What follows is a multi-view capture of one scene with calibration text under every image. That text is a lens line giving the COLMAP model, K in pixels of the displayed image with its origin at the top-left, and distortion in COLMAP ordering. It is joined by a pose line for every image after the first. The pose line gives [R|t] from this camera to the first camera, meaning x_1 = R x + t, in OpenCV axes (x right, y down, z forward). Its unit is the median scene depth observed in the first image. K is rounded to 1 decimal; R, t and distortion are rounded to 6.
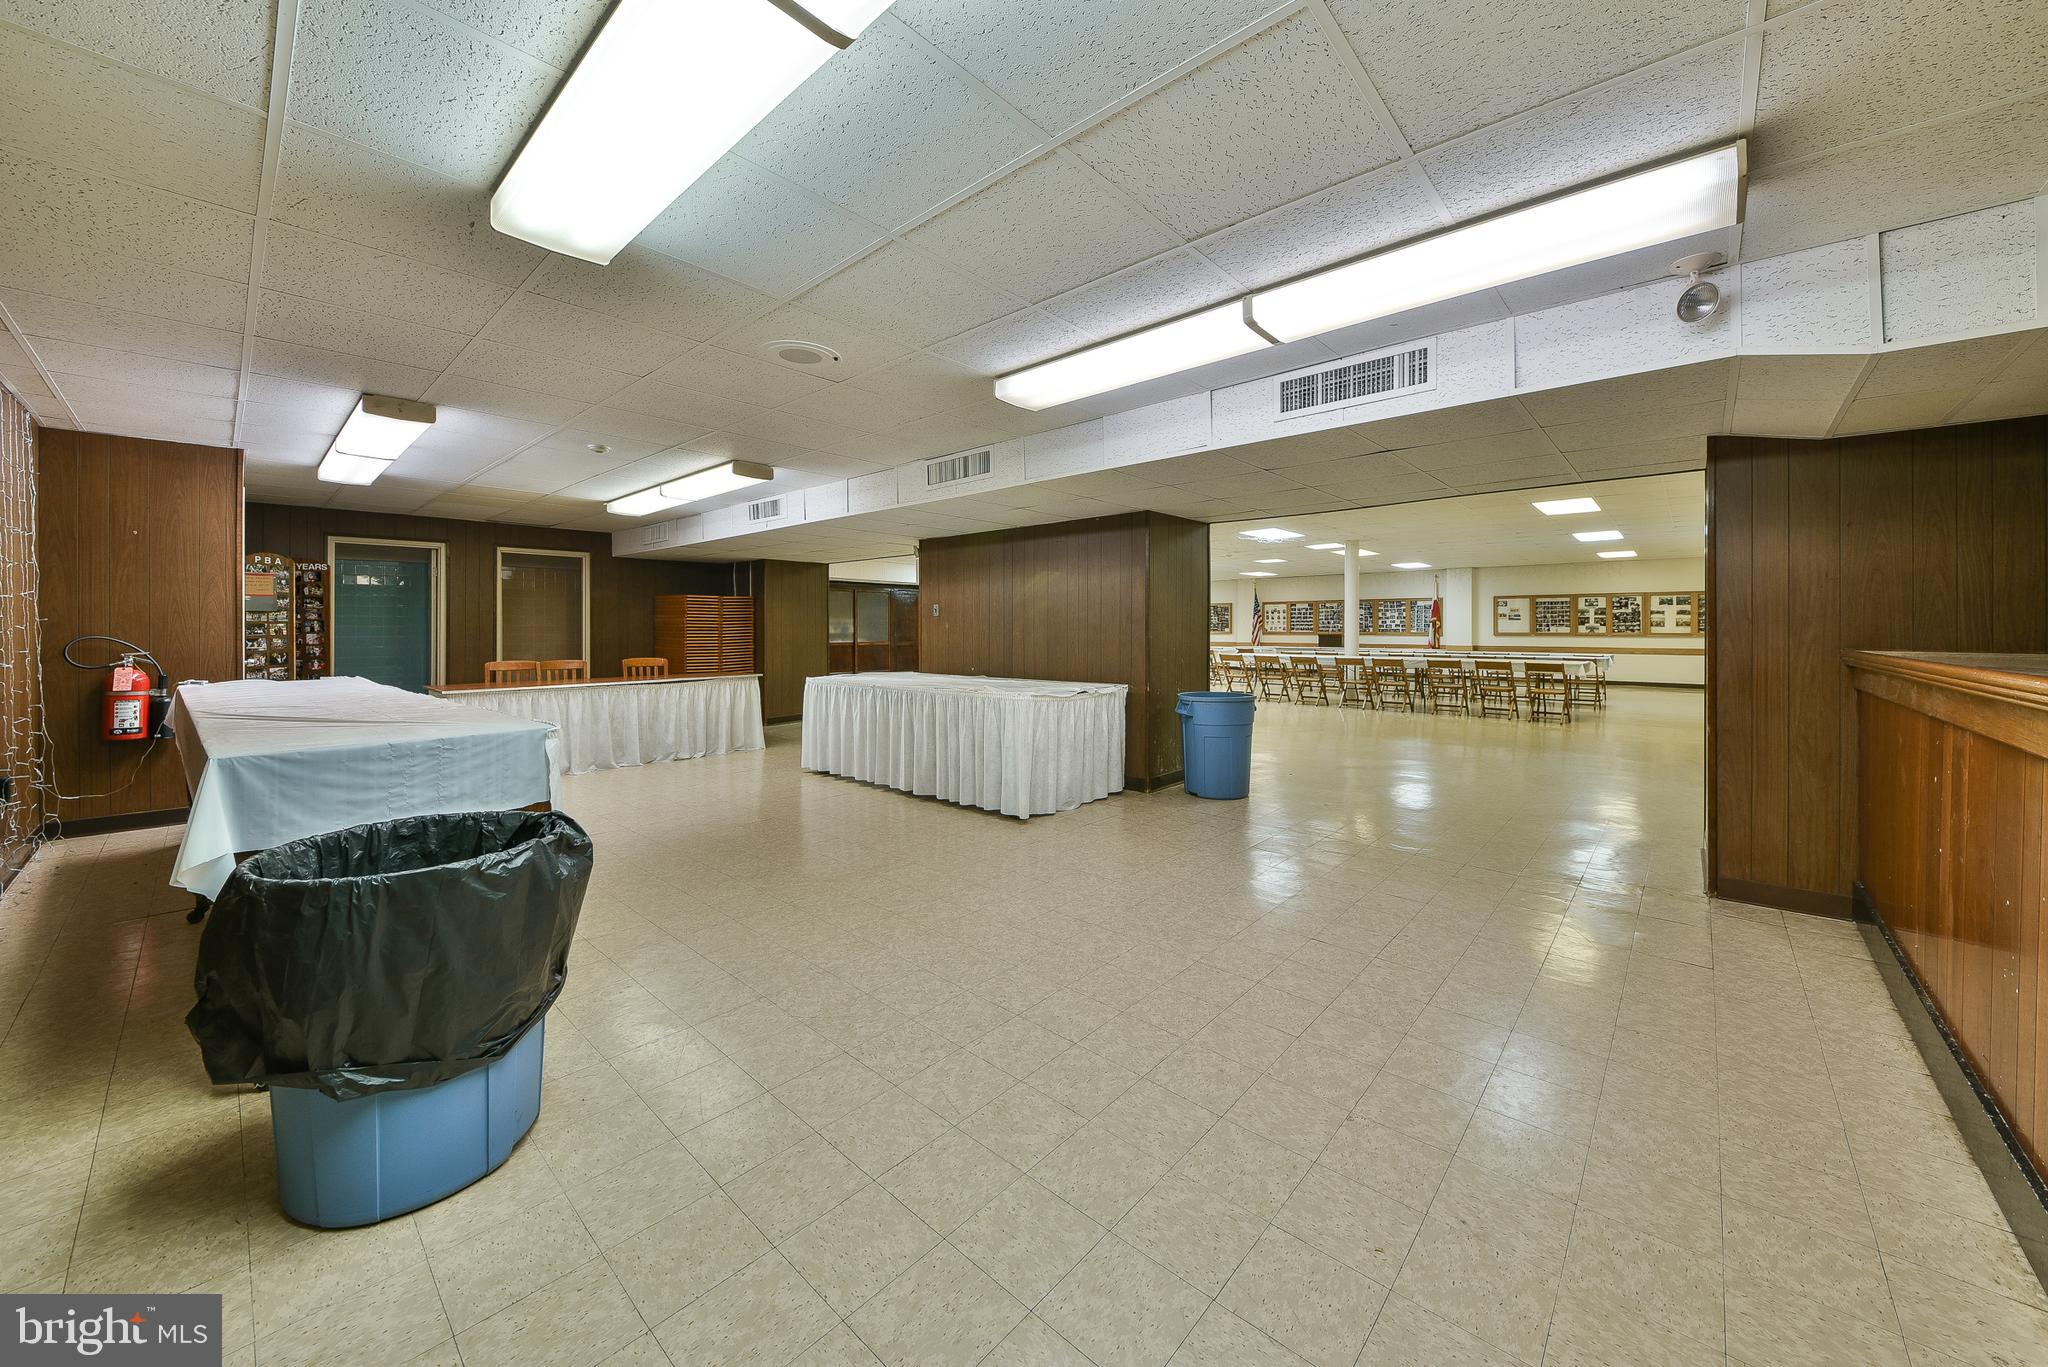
lens RADIAL K [[750.7, 0, 1015.6], [0, 750.7, 629.3], [0, 0, 1]] dist [0.002862, -0.000512]
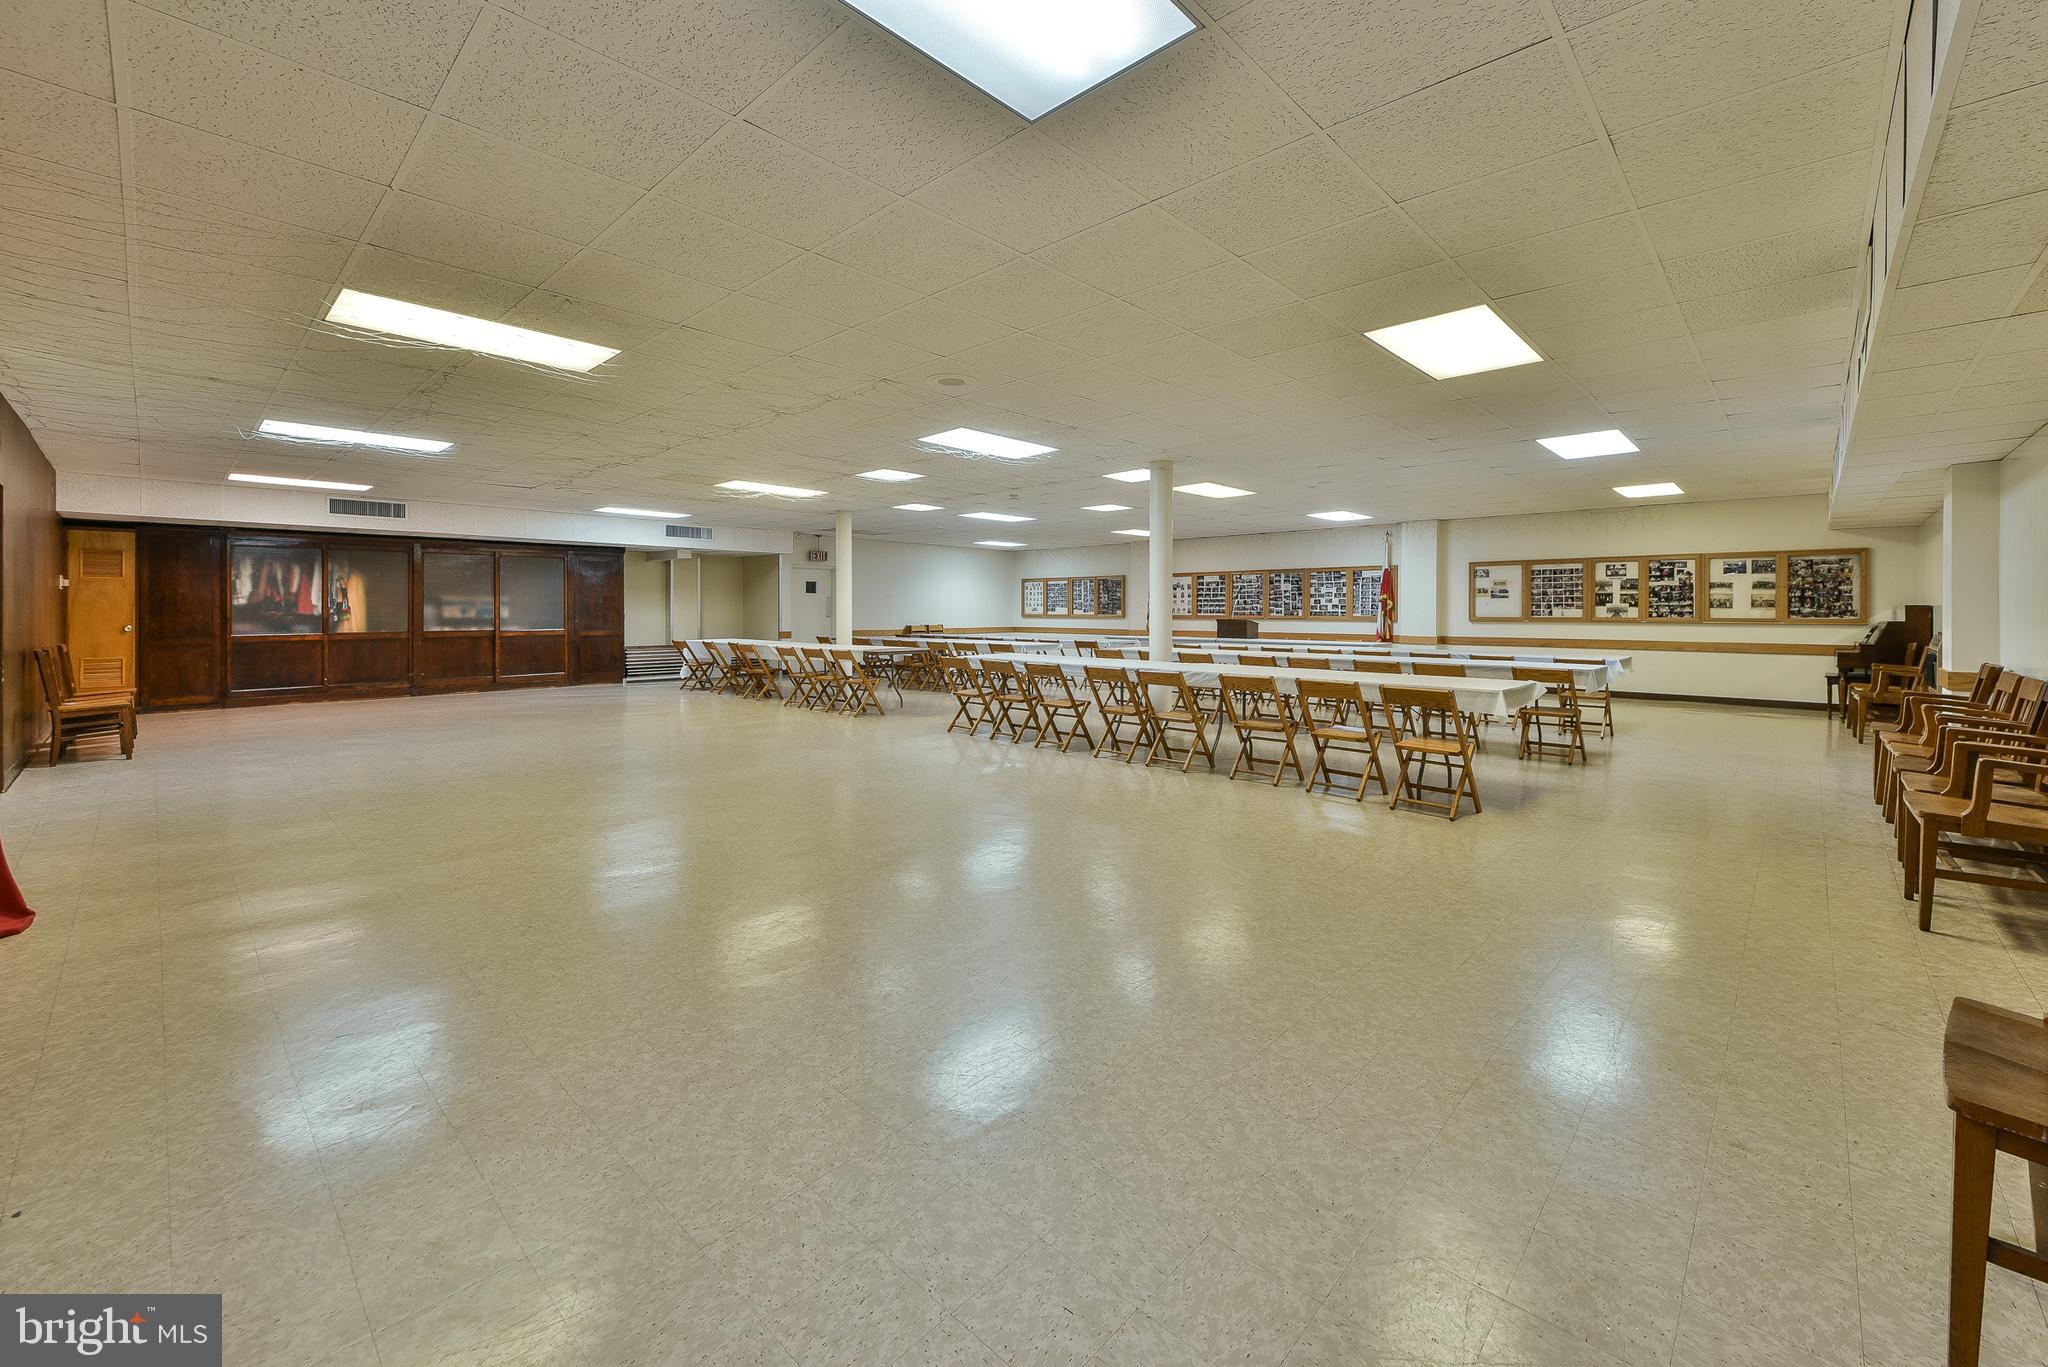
lens RADIAL K [[799.3, 0, 996.1], [0, 799.3, 618.6], [0, 0, 1]] dist [0.003901, 0.000329]
pose [[0.999595, -0.000081, -0.028465, 0.252185], [0.000384, 0.999943, 0.010637, -0.002018], [0.028463, -0.010644, 0.999538, 0.295018]]
